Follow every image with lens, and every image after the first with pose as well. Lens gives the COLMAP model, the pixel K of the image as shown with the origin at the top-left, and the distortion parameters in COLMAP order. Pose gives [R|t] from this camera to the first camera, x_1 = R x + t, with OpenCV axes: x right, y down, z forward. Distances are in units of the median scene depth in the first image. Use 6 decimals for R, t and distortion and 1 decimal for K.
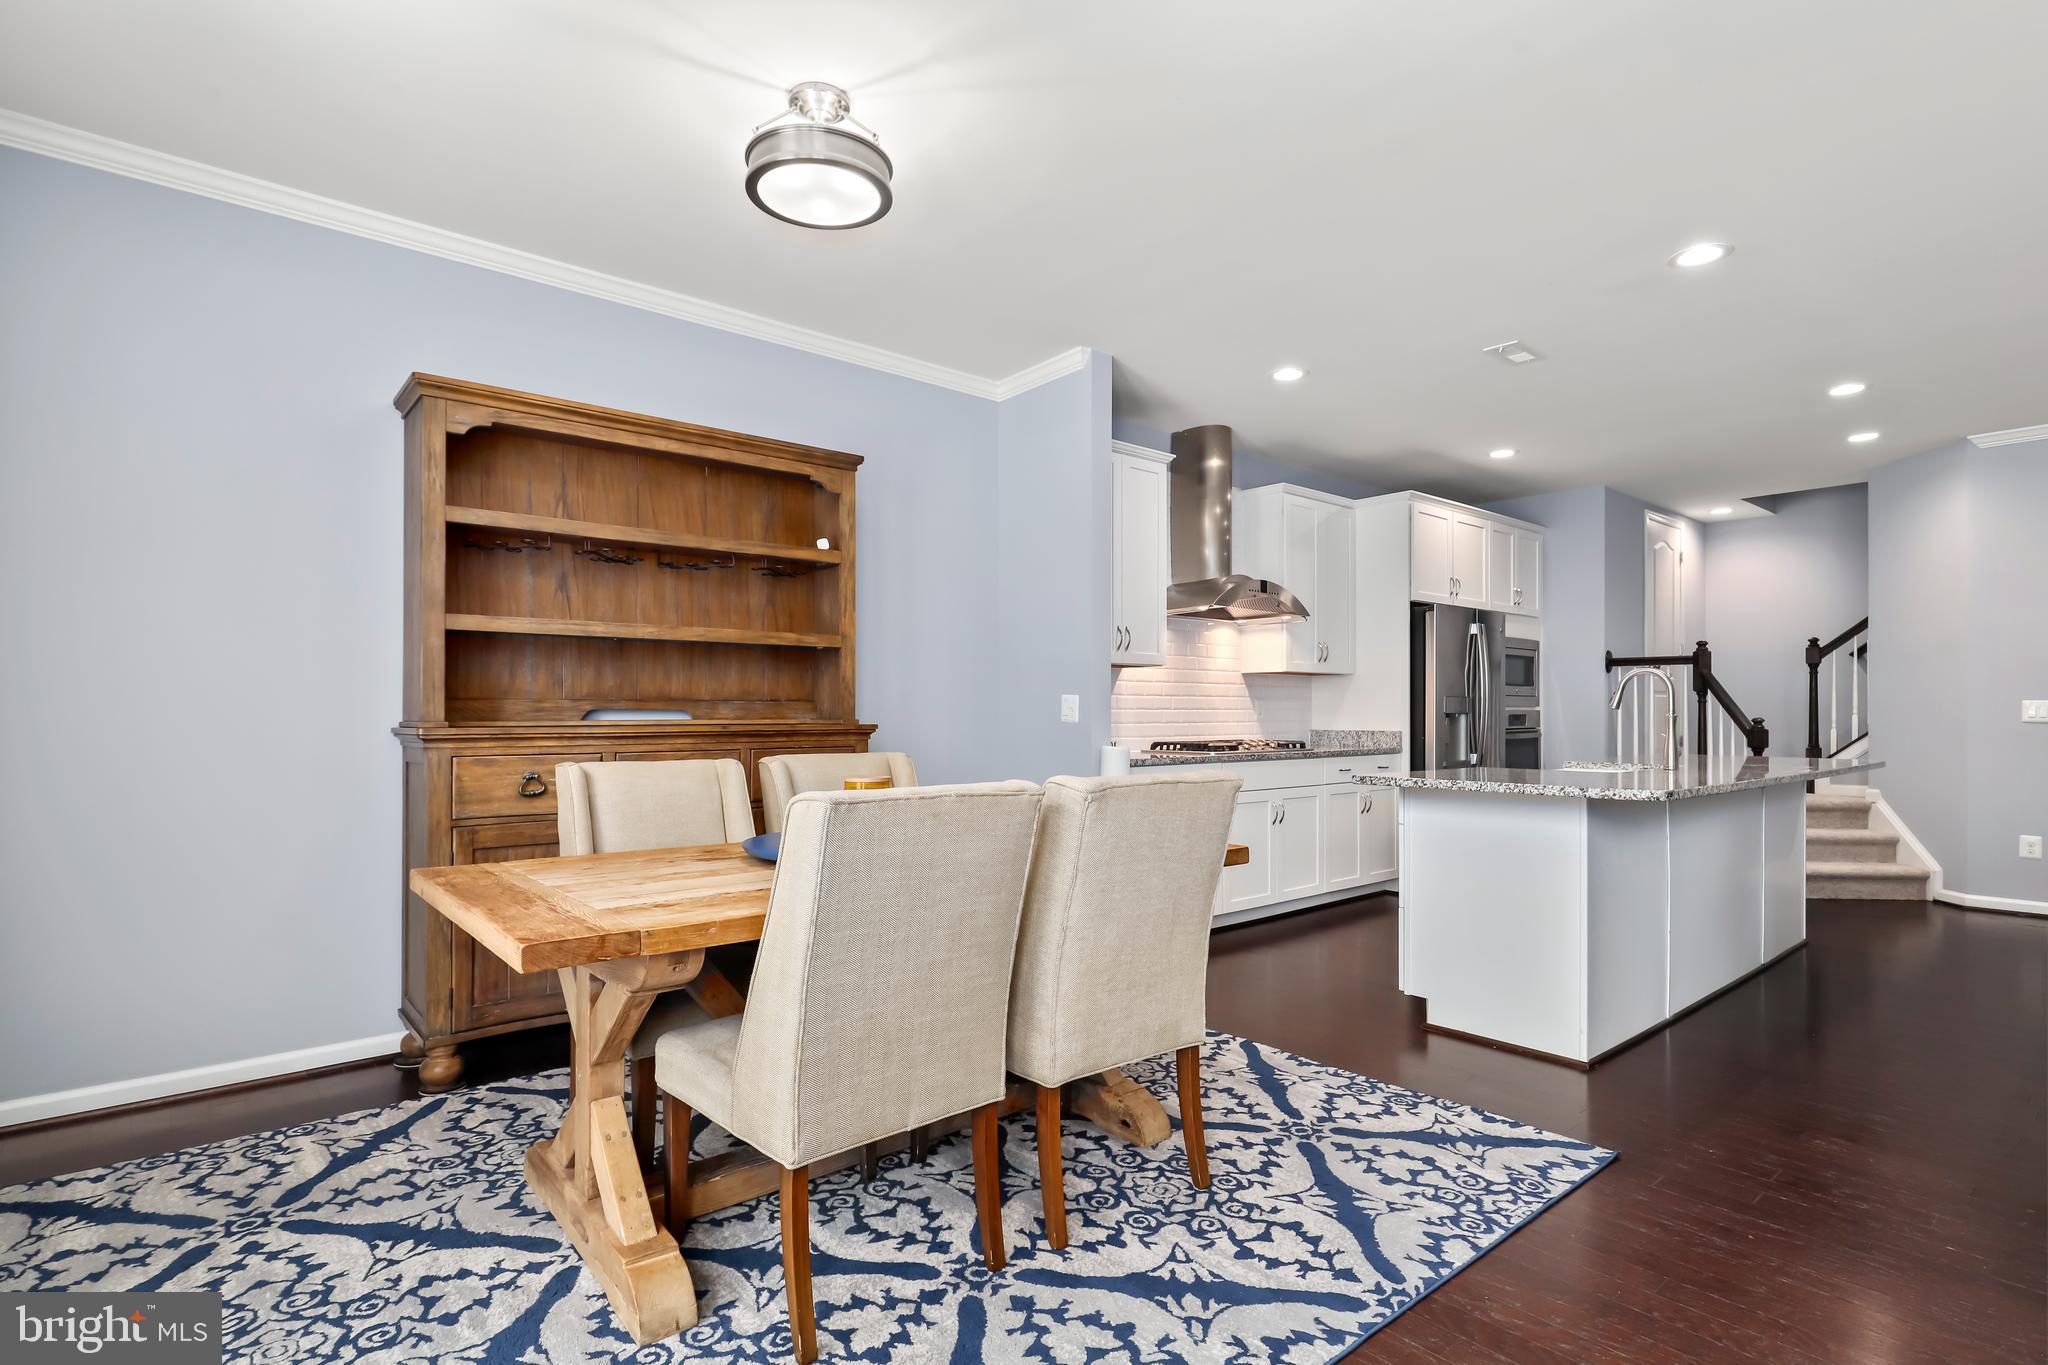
lens RADIAL K [[1010.5, 0, 1027.4], [0, 1010.5, 704.2], [0, 0, 1]] dist [0.010081, -0.000659]
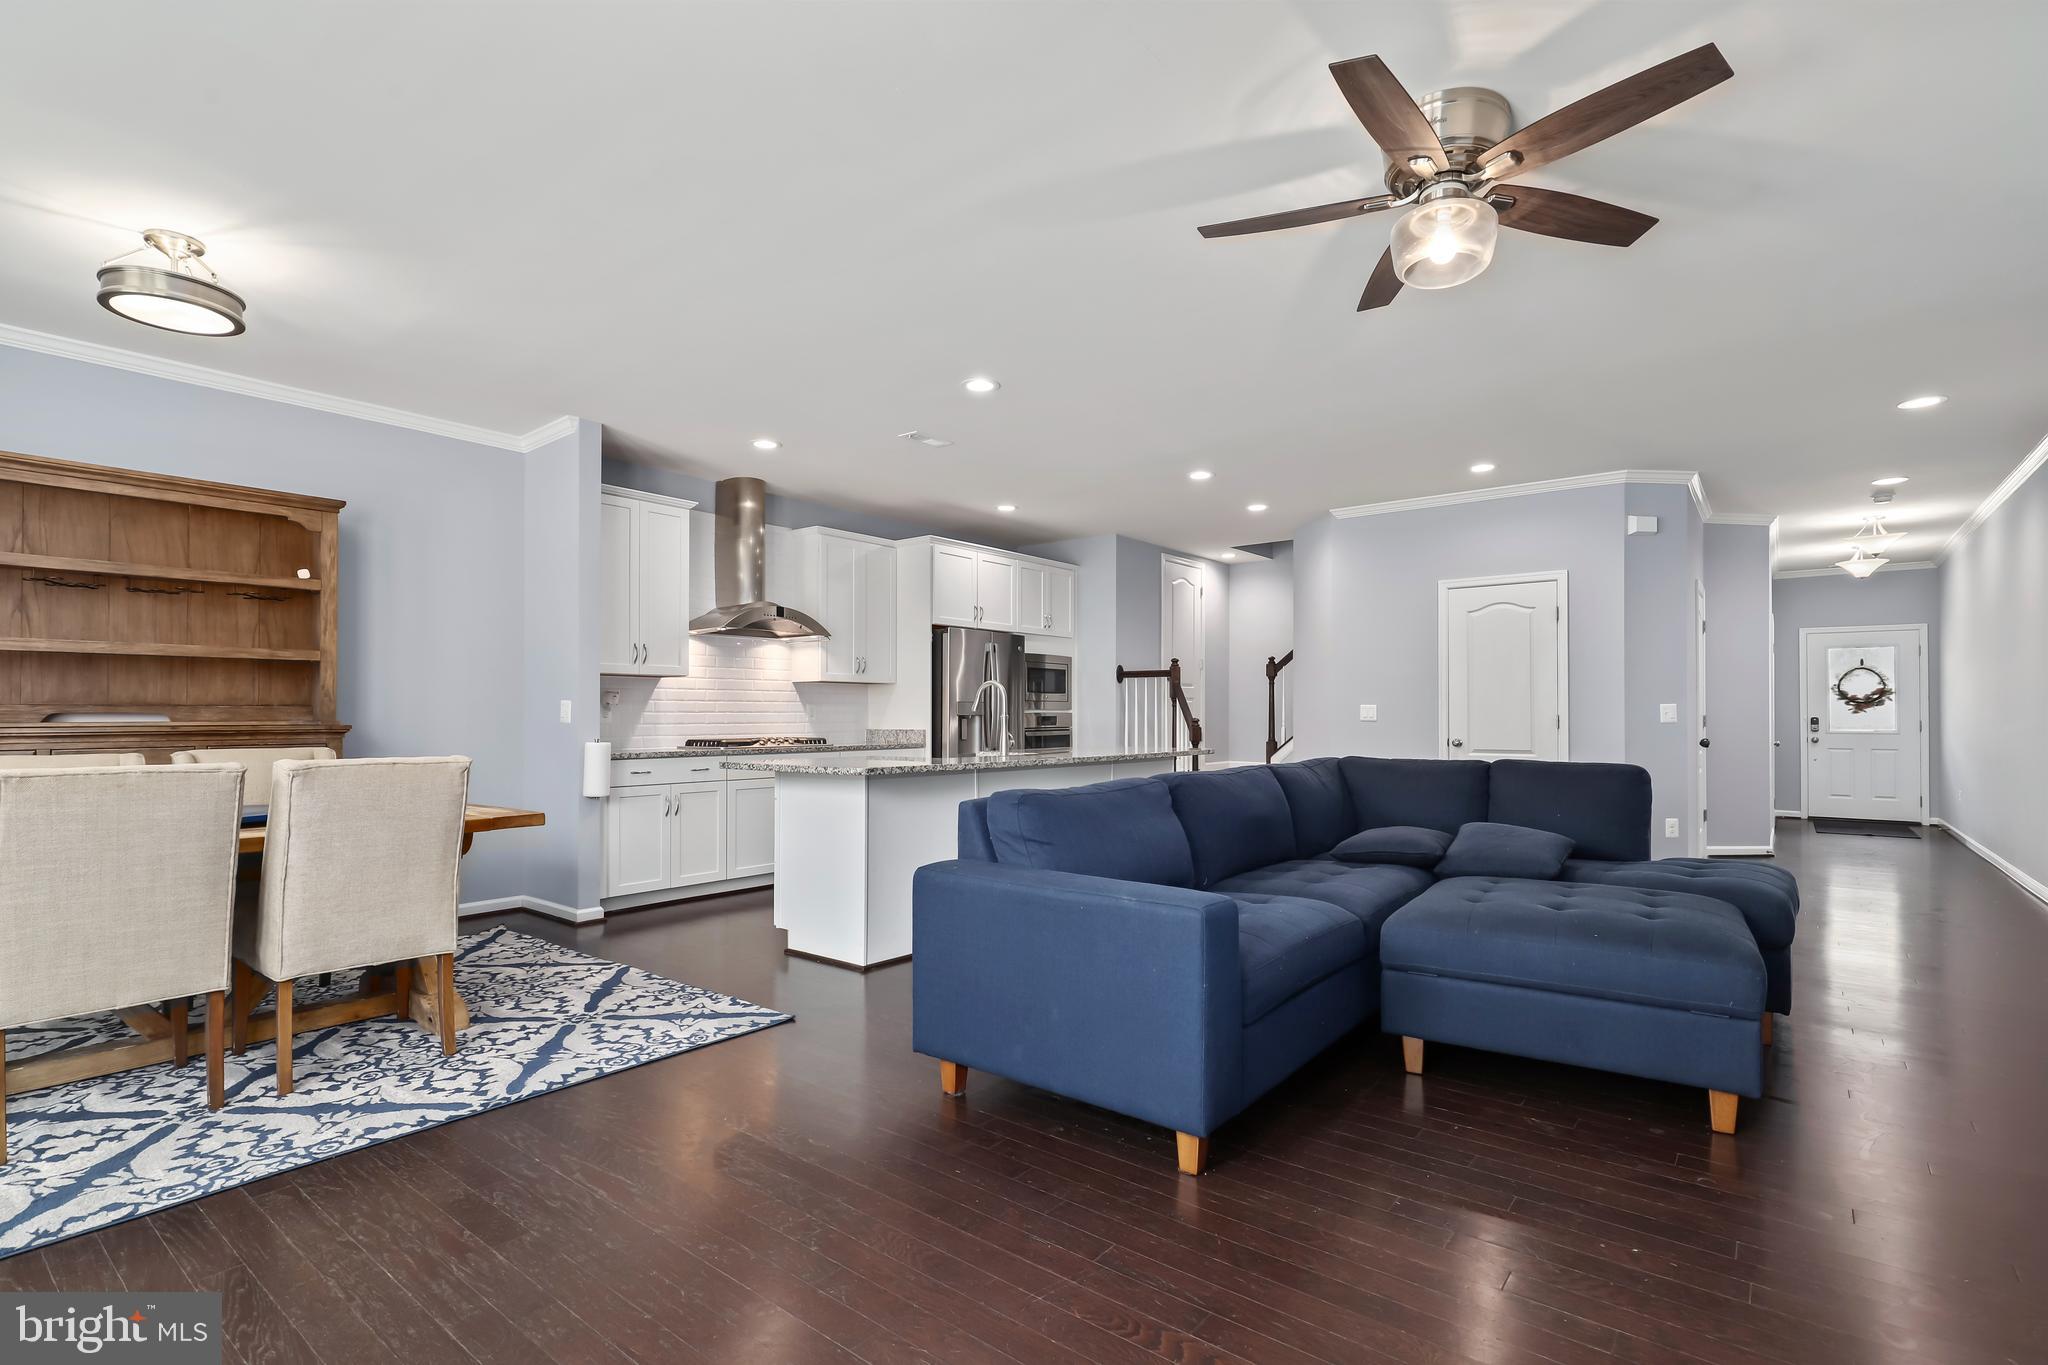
lens RADIAL K [[958.6, 0, 1019.8], [0, 958.6, 712.3], [0, 0, 1]] dist [0.000670, 0.000684]
pose [[0.983404, -0.001983, 0.181419, 0.294578], [0.001331, 0.999992, 0.003711, 0.000985], [-0.181425, -0.003407, 0.983399, -0.182578]]
